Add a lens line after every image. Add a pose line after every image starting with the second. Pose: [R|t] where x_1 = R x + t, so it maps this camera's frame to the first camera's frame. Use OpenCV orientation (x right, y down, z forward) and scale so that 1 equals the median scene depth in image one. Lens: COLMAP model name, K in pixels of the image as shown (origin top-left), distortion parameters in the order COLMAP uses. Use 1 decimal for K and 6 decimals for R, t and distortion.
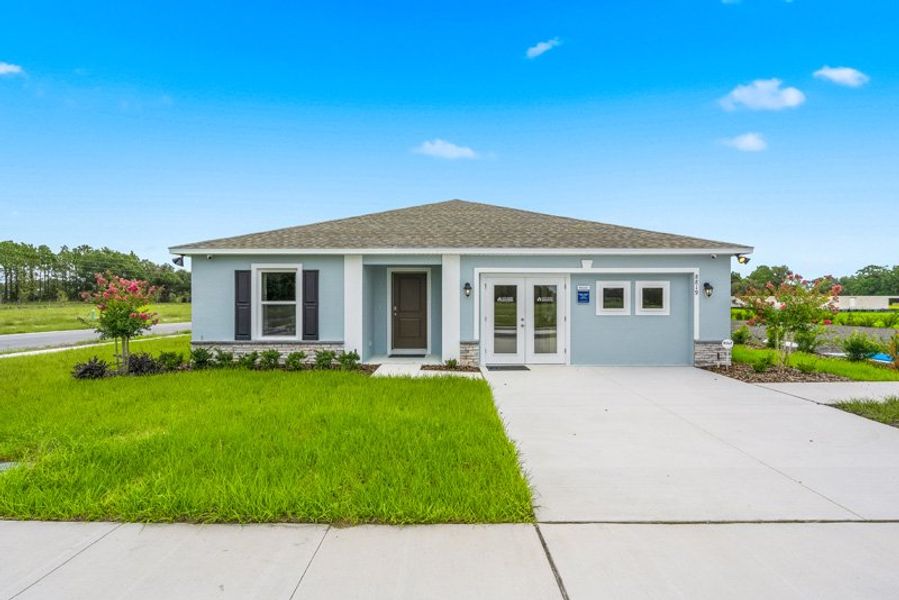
lens RADIAL K [[425.2, 0, 452.3], [0, 425.2, 308.7], [0, 0, 1]] dist [-0.002832, 0.000001]
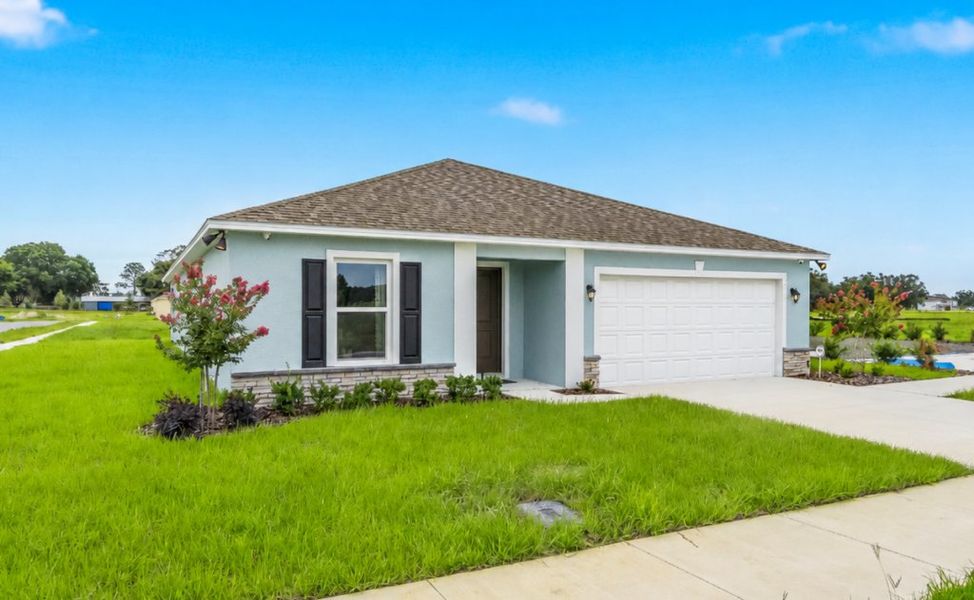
lens RADIAL K [[656.5, 0, 487.8], [0, 656.5, 318.0], [0, 0, 1]] dist [0.002432, 0.000293]
pose [[0.884382, -0.007637, 0.466701, -0.722116], [0.008644, 0.999963, -0.000016, 0.000899], [-0.466684, 0.004049, 0.884415, -0.007597]]
